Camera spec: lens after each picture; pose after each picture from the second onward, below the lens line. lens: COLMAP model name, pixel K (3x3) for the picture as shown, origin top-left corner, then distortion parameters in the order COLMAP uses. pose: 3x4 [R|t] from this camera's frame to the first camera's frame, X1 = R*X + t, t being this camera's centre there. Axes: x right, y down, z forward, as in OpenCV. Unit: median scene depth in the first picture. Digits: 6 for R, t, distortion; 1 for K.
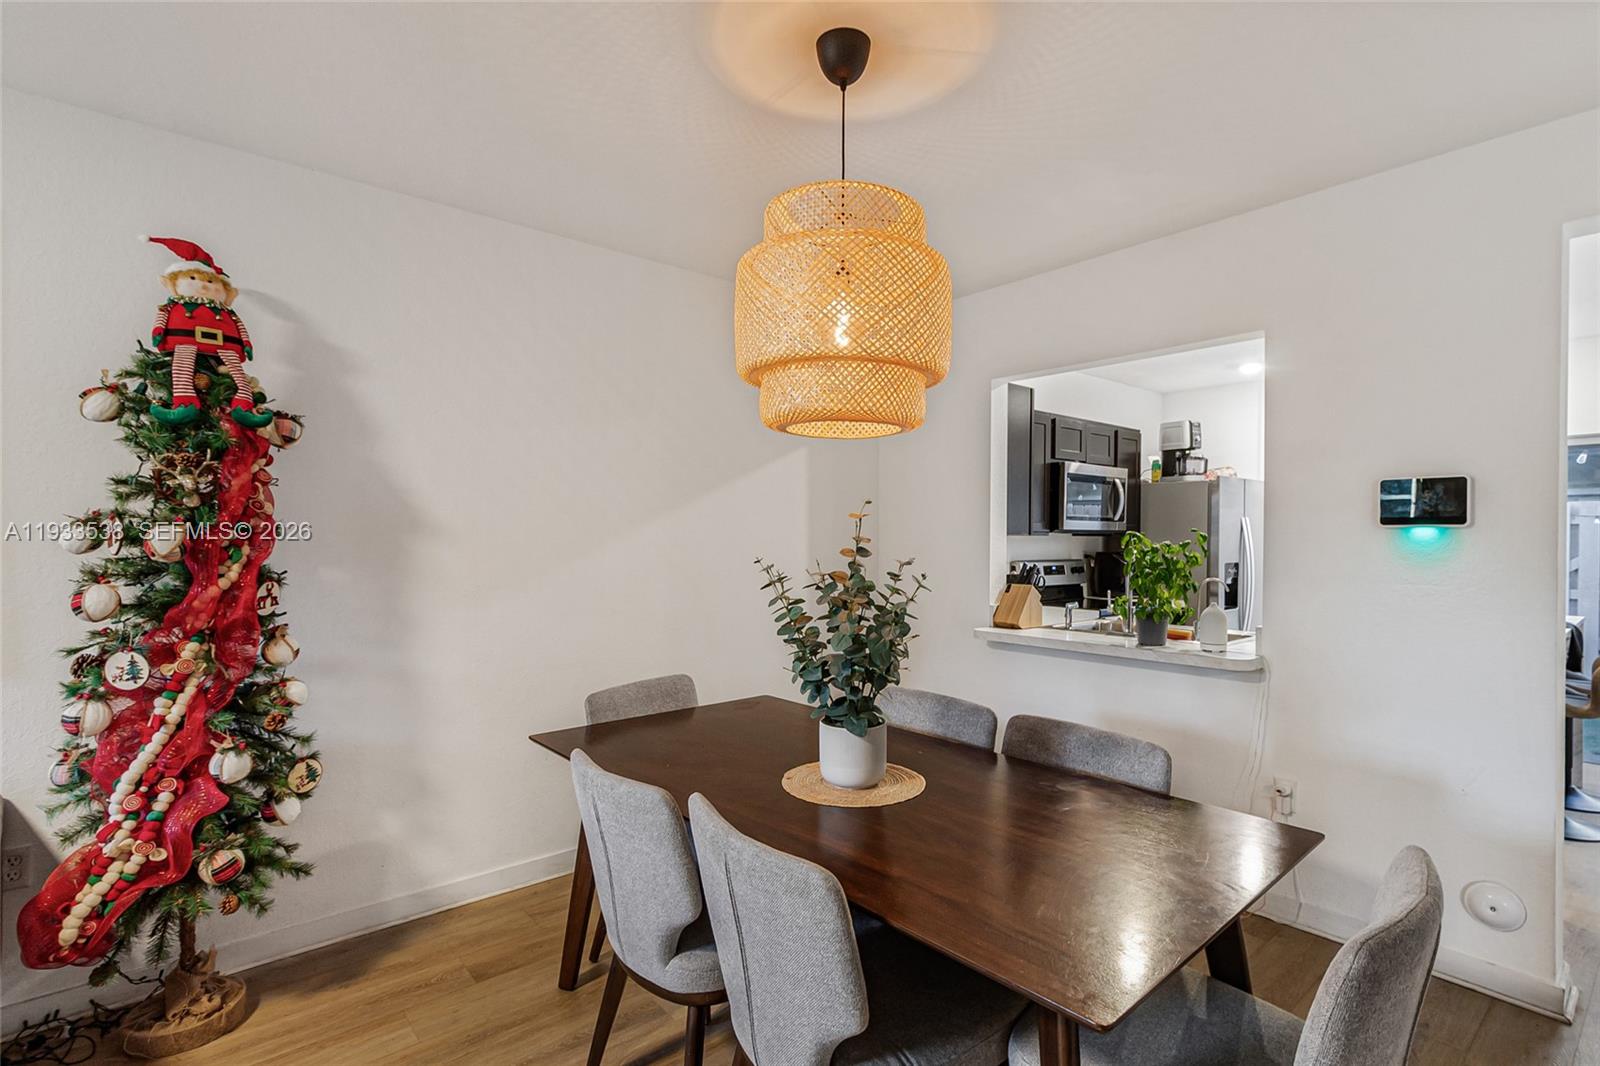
lens RADIAL K [[770.1, 0, 810.1], [0, 770.1, 542.6], [0, 0, 1]] dist [0.003900, 0.000174]
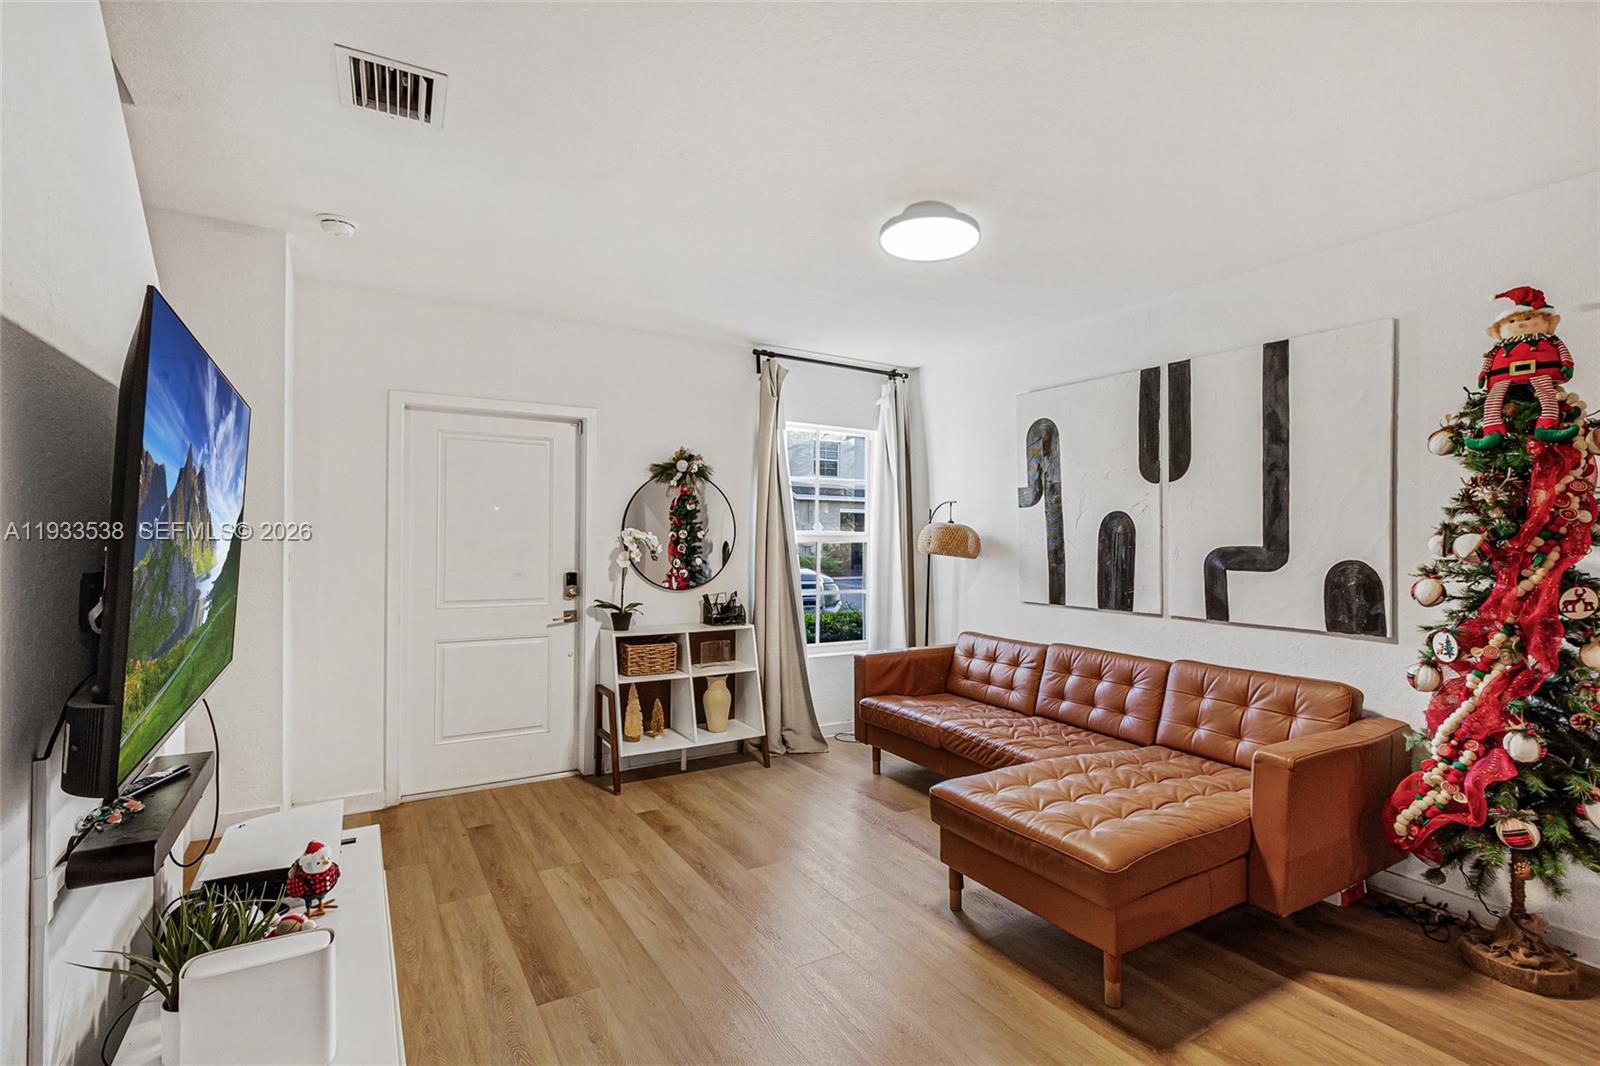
lens RADIAL K [[770.1, 0, 810.1], [0, 770.1, 542.6], [0, 0, 1]] dist [0.003900, 0.000174]
pose [[-0.166880, 0.002933, -0.985973, 0.538602], [-0.012931, 0.999903, 0.005164, -0.001431], [0.985892, 0.013611, -0.166826, 0.159180]]
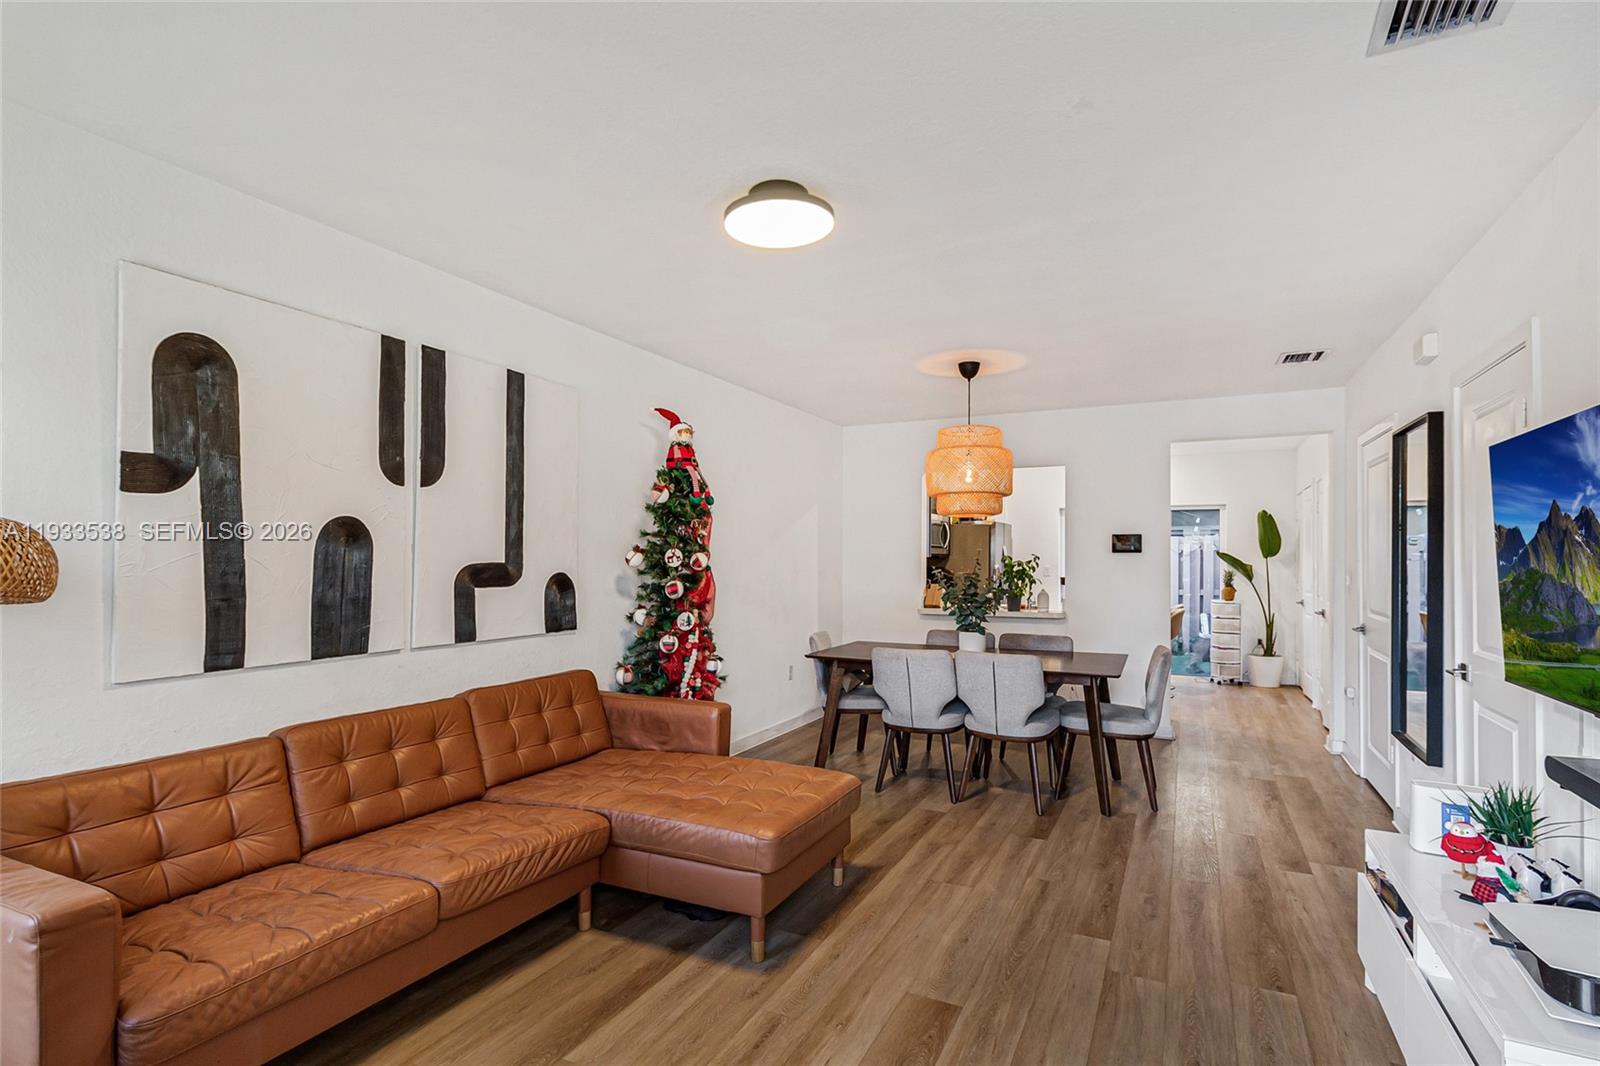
lens RADIAL K [[770.1, 0, 810.1], [0, 770.1, 542.6], [0, 0, 1]] dist [0.003900, 0.000174]
pose [[0.915869, 0.007339, 0.401410, -1.358718], [0.002870, 0.999688, -0.024825, 0.003144], [-0.401467, 0.023889, 0.915562, -1.036845]]
